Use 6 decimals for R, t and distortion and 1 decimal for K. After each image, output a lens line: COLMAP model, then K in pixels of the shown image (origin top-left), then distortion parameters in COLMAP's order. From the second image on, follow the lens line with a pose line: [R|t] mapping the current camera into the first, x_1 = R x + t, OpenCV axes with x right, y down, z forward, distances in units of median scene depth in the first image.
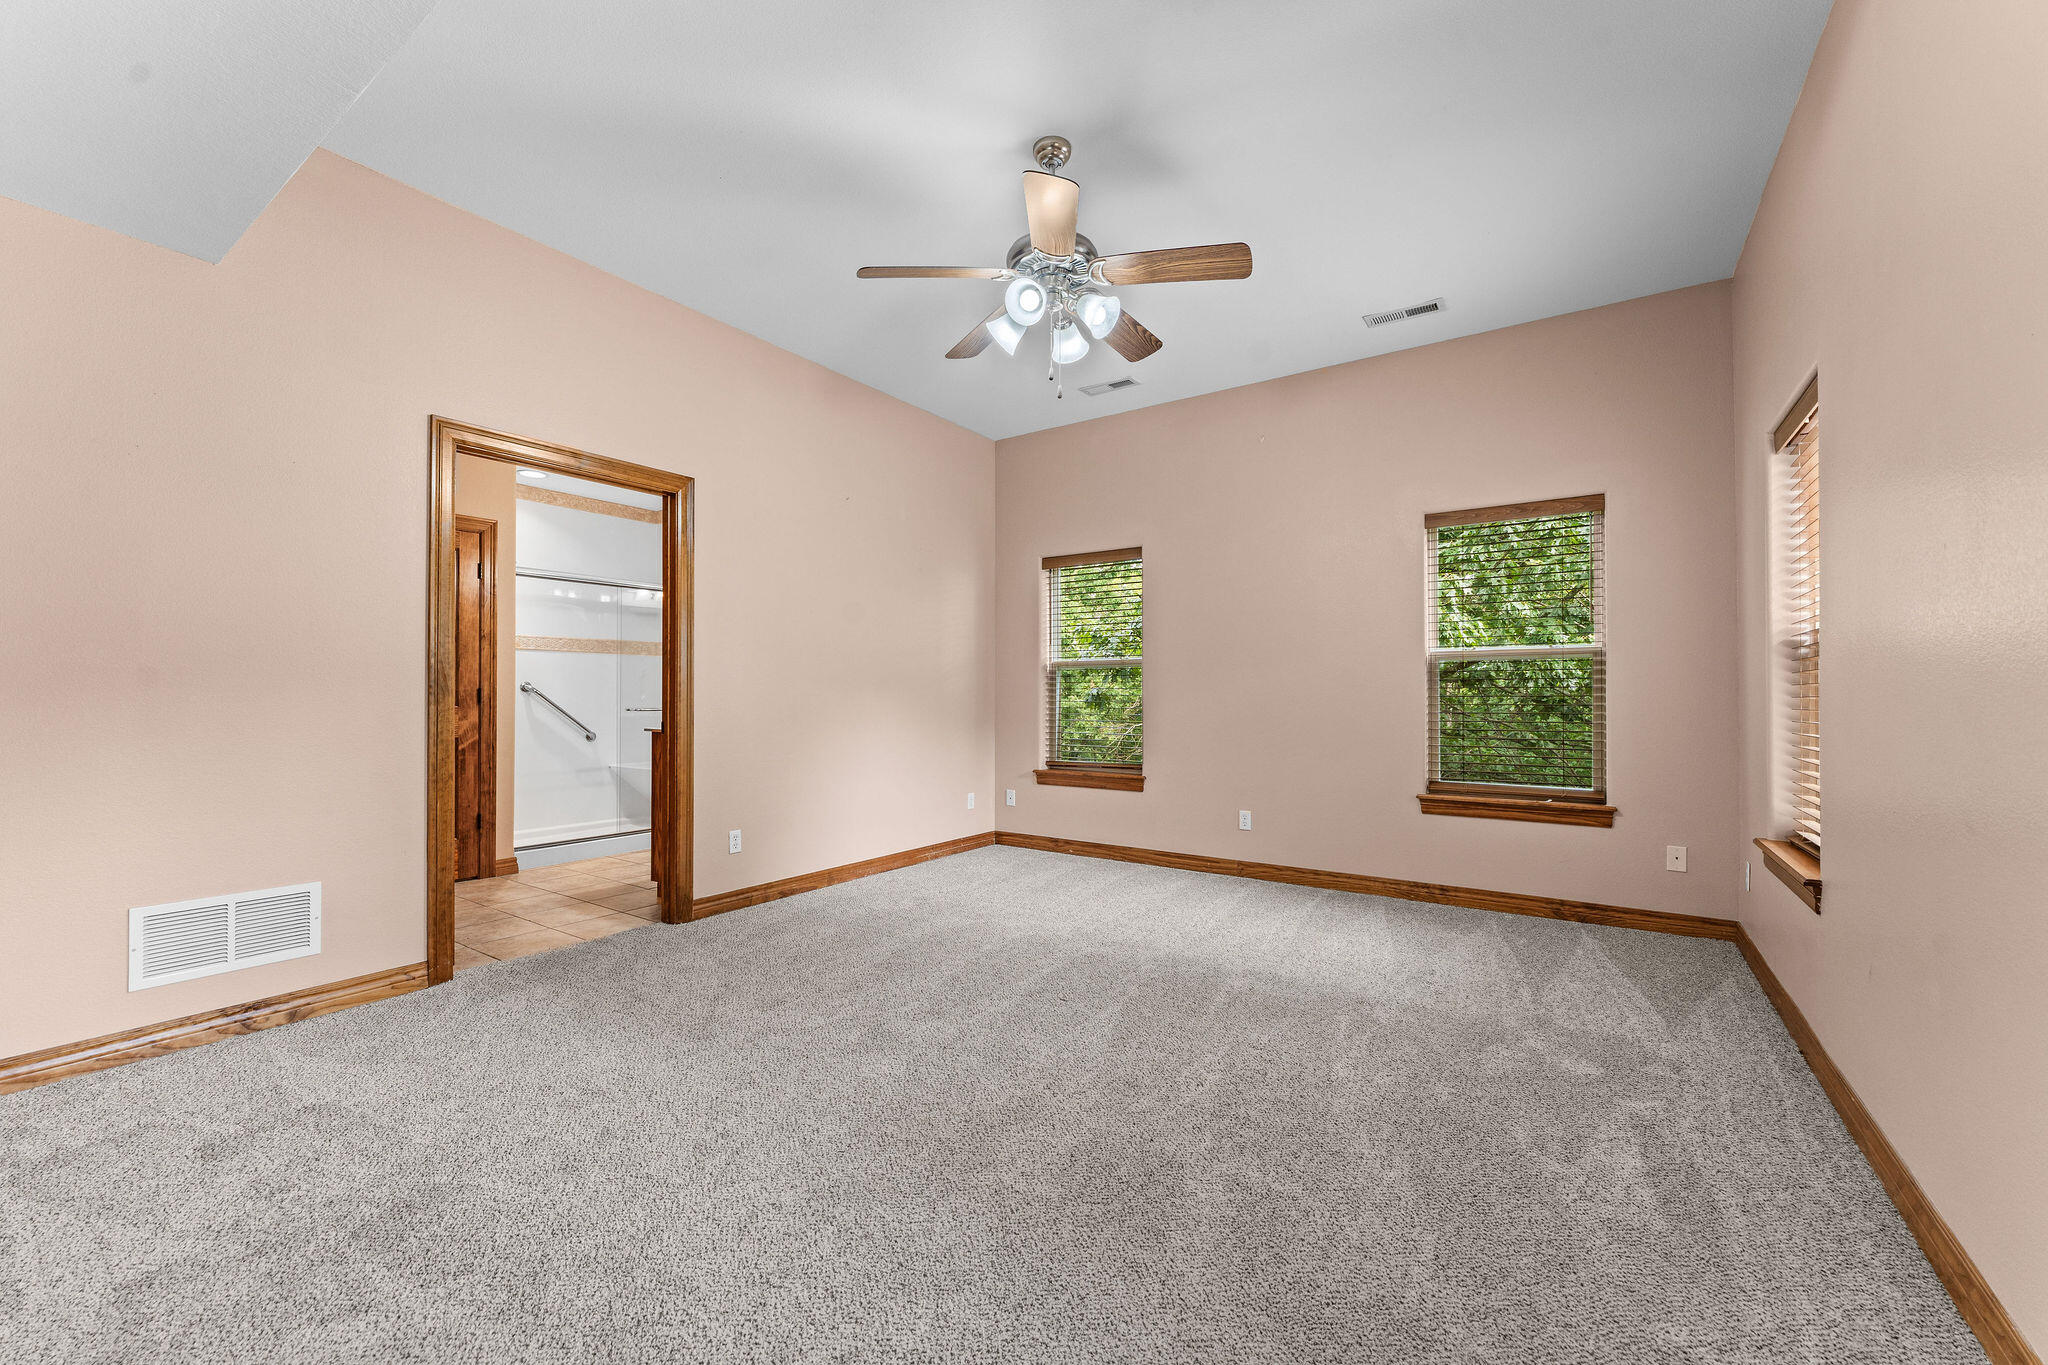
lens RADIAL K [[806.3, 0, 1029.2], [0, 806.3, 688.6], [0, 0, 1]] dist [0.001692, -0.000209]
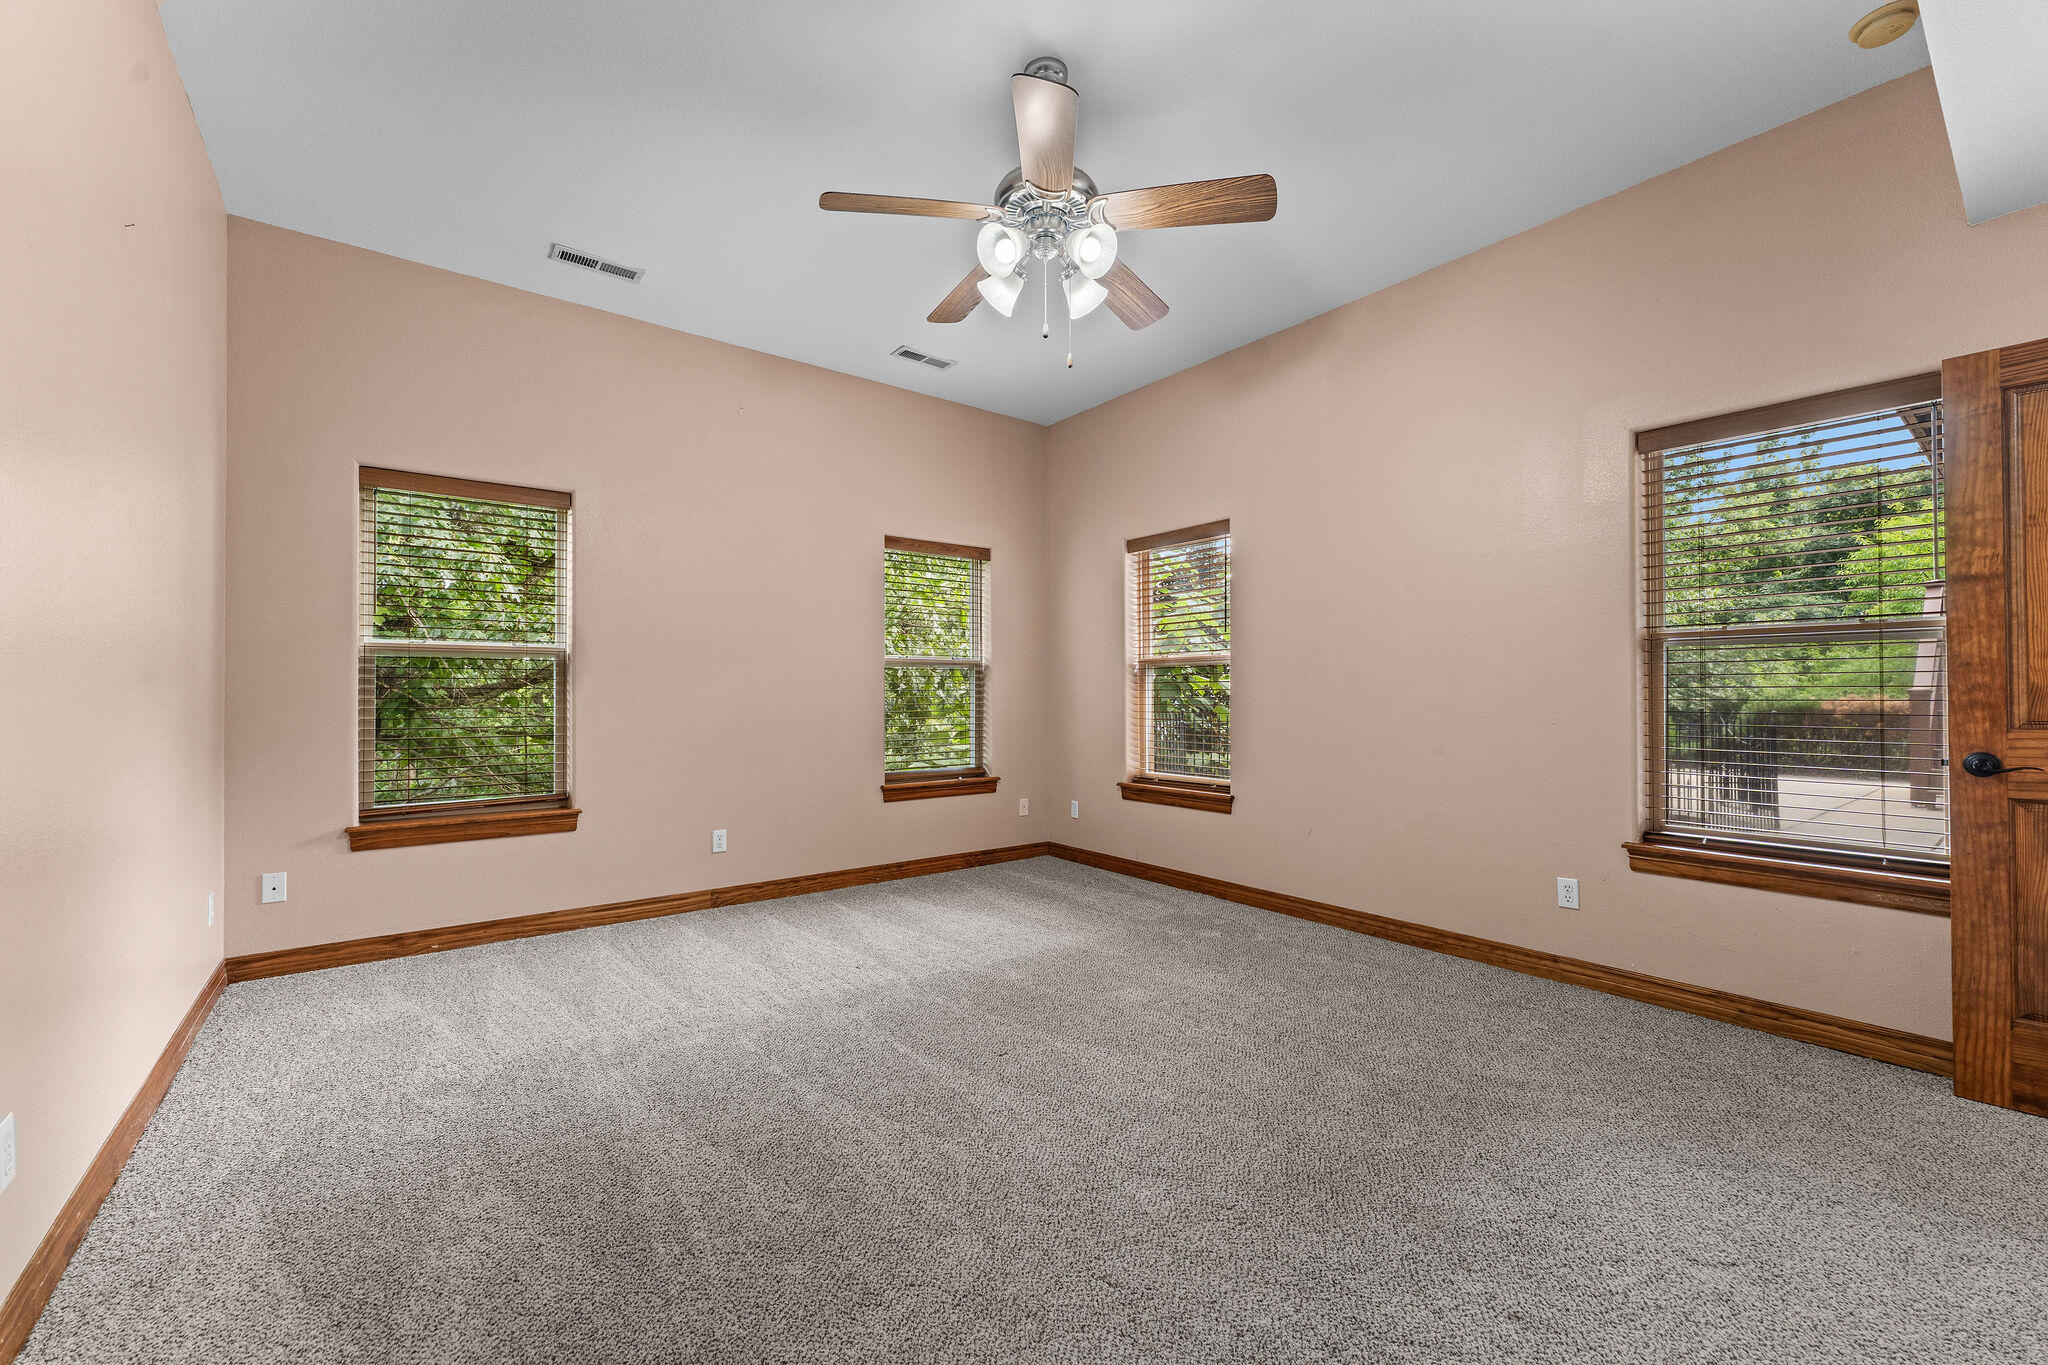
lens RADIAL K [[806.3, 0, 1012.1], [0, 806.3, 687.2], [0, 0, 1]] dist [0.001692, -0.000209]
pose [[0.315122, 0.006107, 0.949031, -0.557910], [-0.006900, 0.999968, -0.004144, -0.000963], [-0.949026, -0.005242, 0.315154, 0.522553]]
